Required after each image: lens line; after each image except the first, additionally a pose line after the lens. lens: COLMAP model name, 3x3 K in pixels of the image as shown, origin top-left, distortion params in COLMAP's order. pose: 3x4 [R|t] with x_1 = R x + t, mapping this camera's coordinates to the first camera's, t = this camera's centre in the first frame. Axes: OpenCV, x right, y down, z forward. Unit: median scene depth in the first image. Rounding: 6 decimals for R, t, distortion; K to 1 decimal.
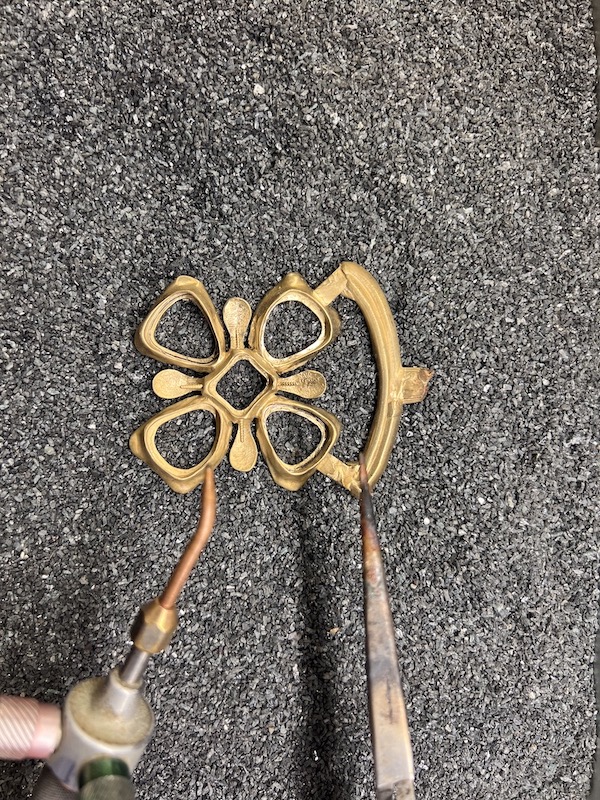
lens RADIAL K [[609.5, 0, 301.6], [0, 609.5, 402.5], [0, 0, 1]] dist [-0.050727, 0.008452]
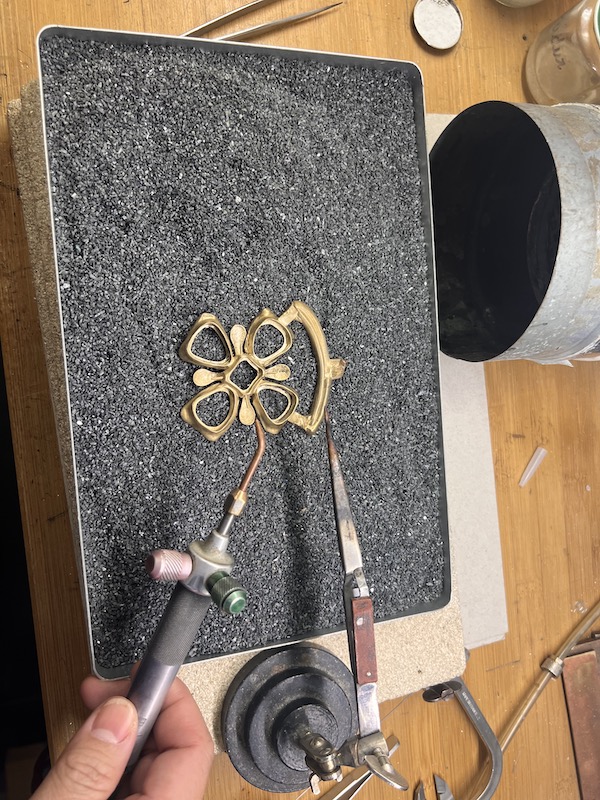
lens RADIAL K [[609.5, 0, 298.9], [0, 609.5, 400.7], [0, 0, 1]] dist [-0.050727, 0.008452]
pose [[0.962409, -0.078500, 0.260012, -0.394441], [0.069529, 0.996629, 0.043537, -0.020216], [-0.262553, -0.023822, 0.964623, -0.699504]]
